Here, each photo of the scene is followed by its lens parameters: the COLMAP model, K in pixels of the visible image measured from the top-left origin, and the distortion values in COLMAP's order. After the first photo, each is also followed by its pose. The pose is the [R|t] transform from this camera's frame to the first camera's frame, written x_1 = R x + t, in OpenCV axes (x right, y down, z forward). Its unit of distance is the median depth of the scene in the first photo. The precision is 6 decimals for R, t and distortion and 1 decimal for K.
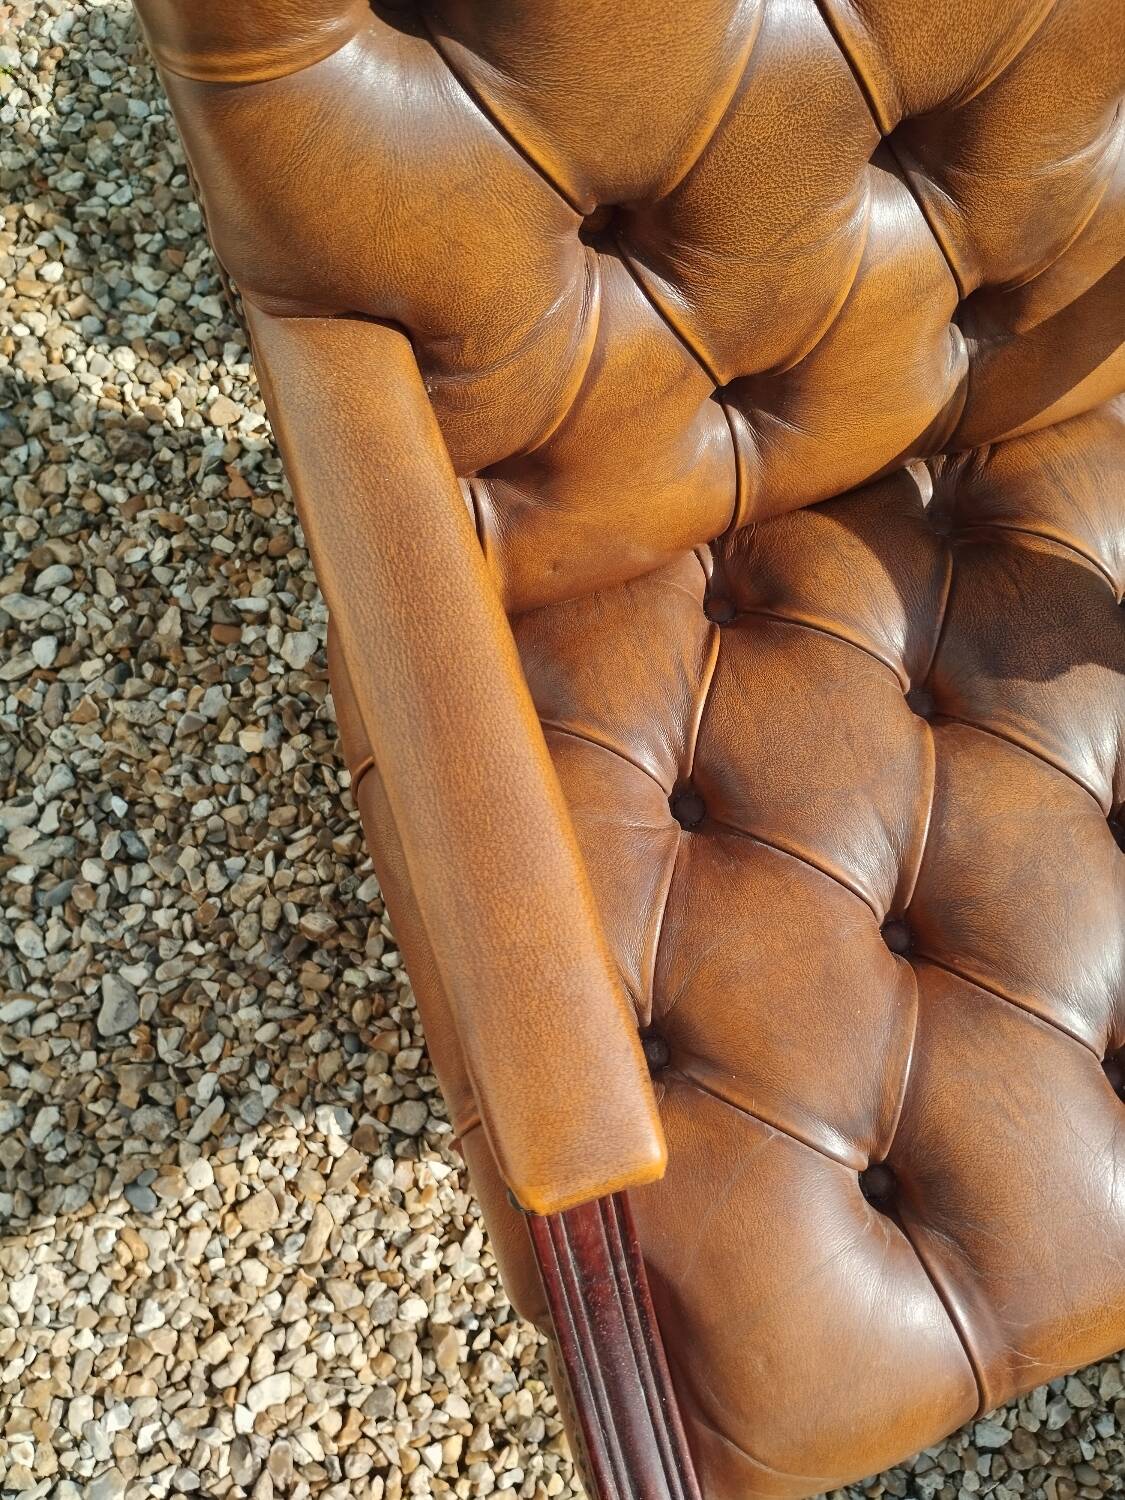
lens RADIAL K [[1348.3, 0, 564.8], [0, 1348.3, 784.3], [0, 0, 1]] dist [0.059449, -0.093230]
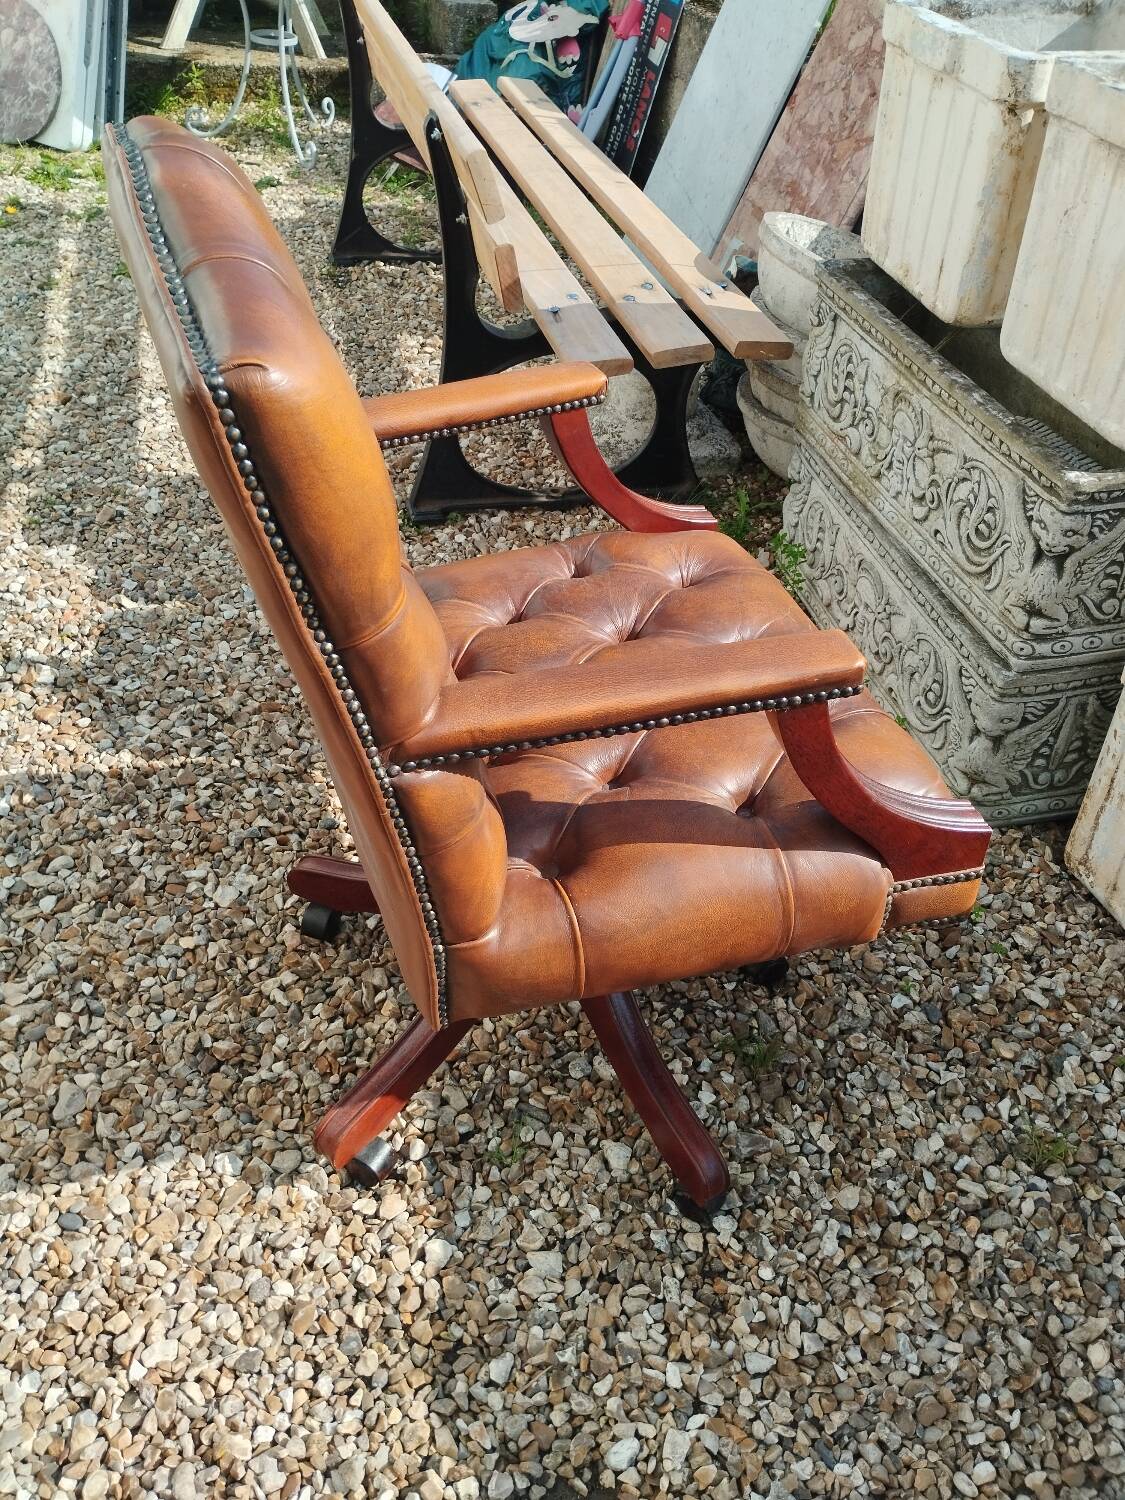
lens RADIAL K [[1357.7, 0, 595.7], [0, 1357.7, 775.5], [0, 0, 1]] dist [0.057618, -0.084905]
pose [[0.995573, -0.066522, 0.066398, 0.118725], [0.092779, 0.808510, -0.581123, 0.734903], [-0.015026, 0.584711, 0.811103, -0.291363]]
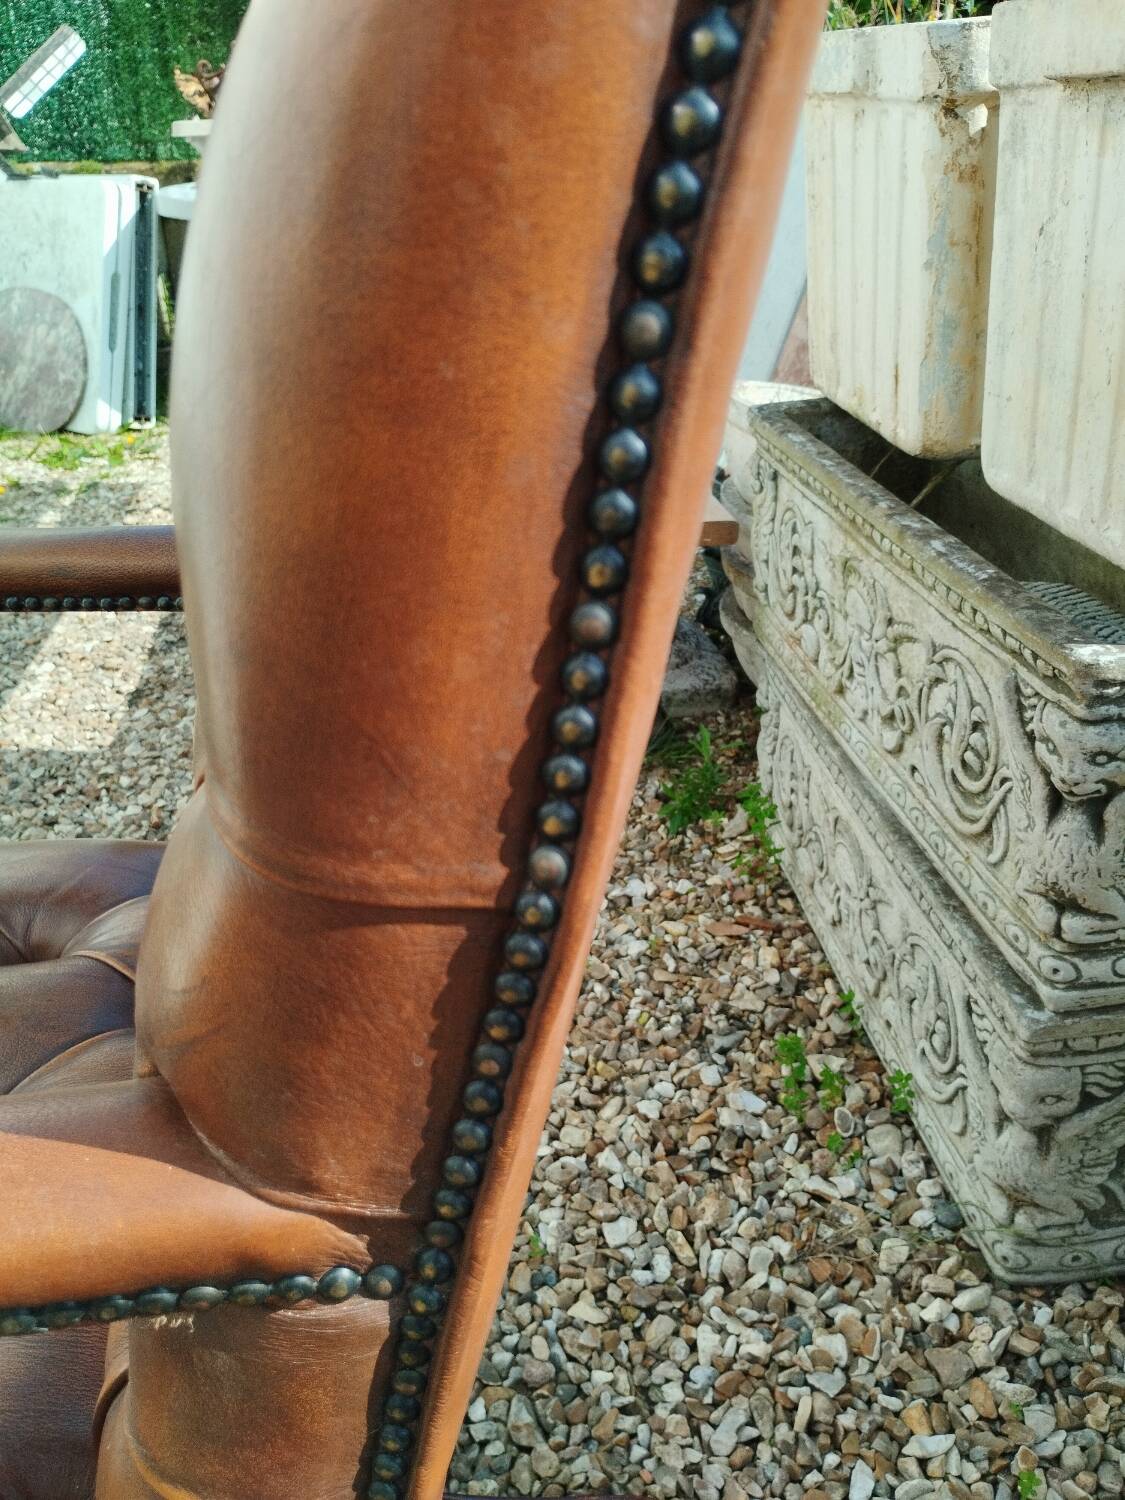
lens RADIAL K [[1319.1, 0, 584.7], [0, 1319.1, 741.2], [0, 0, 1]] dist [0.068773, -0.115715]
pose [[0.990999, -0.105801, -0.082025, 0.512399], [0.008541, 0.661422, -0.749965, 0.278214], [0.133600, 0.742514, 0.656372, 0.195438]]
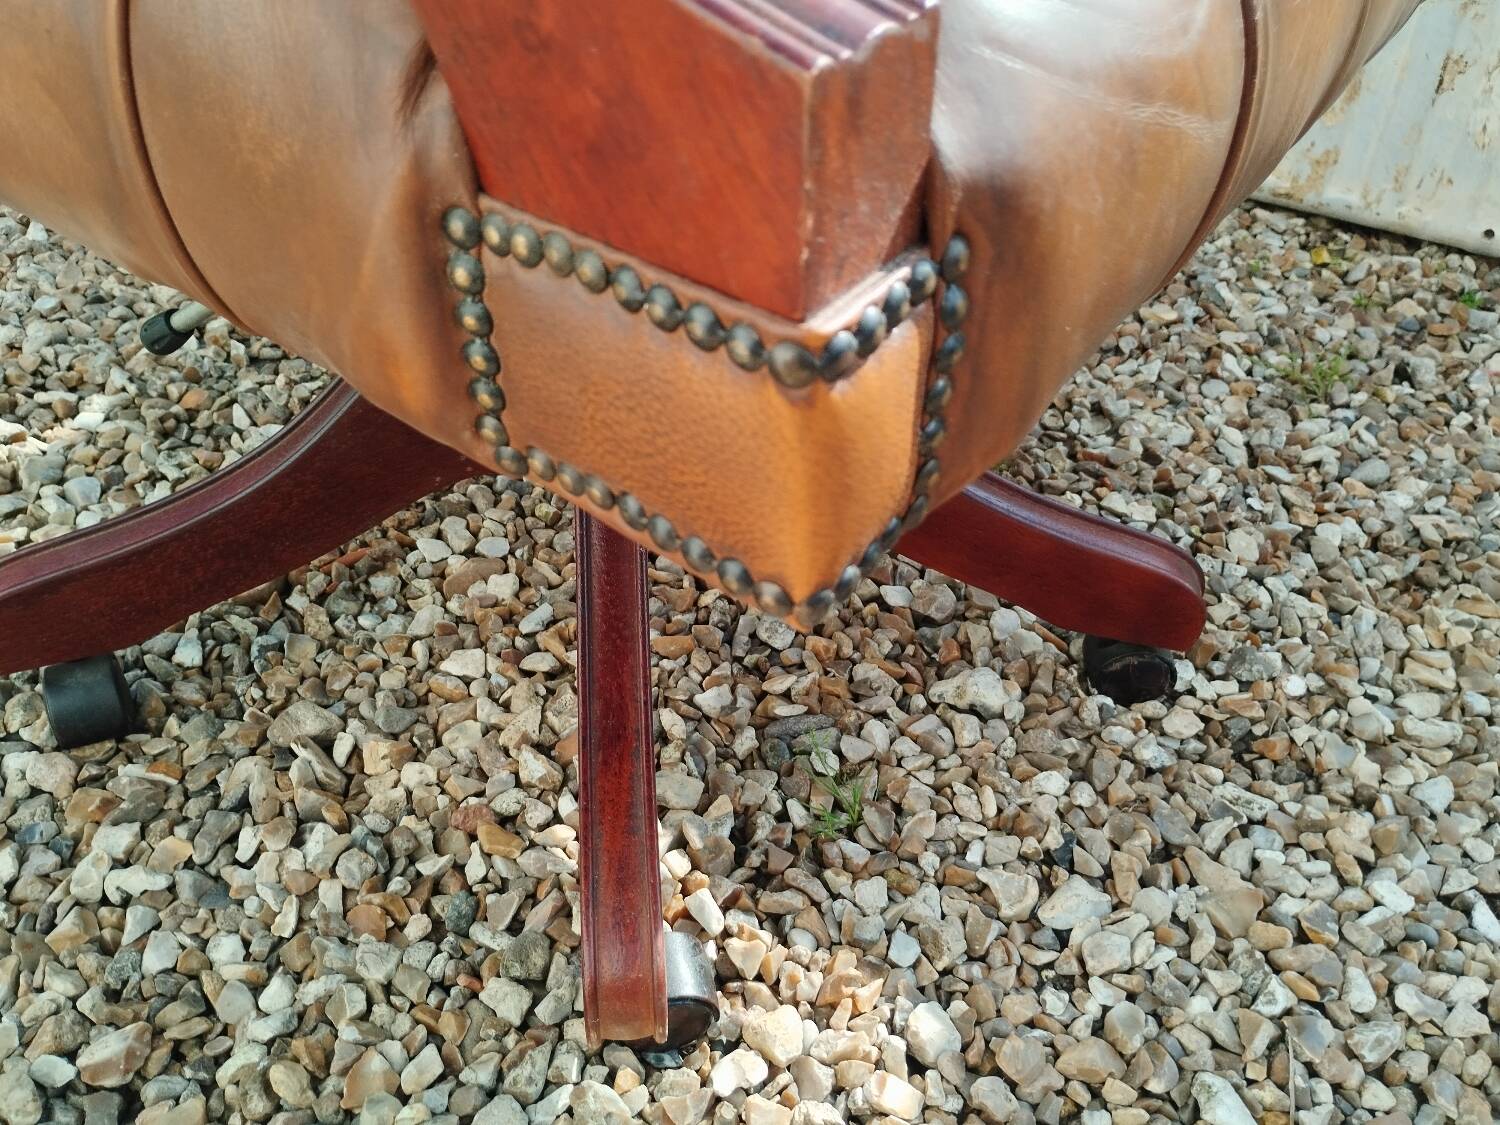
lens RADIAL K [[1355.2, 0, 804.8], [0, 1355.2, 561.9], [0, 0, 1]] dist [0.066530, -0.117972]
pose [[0.622844, -0.534439, 0.571349, -0.222929], [0.756460, 0.597709, -0.265543, 0.341523], [-0.199584, 0.597594, 0.776561, 0.434805]]
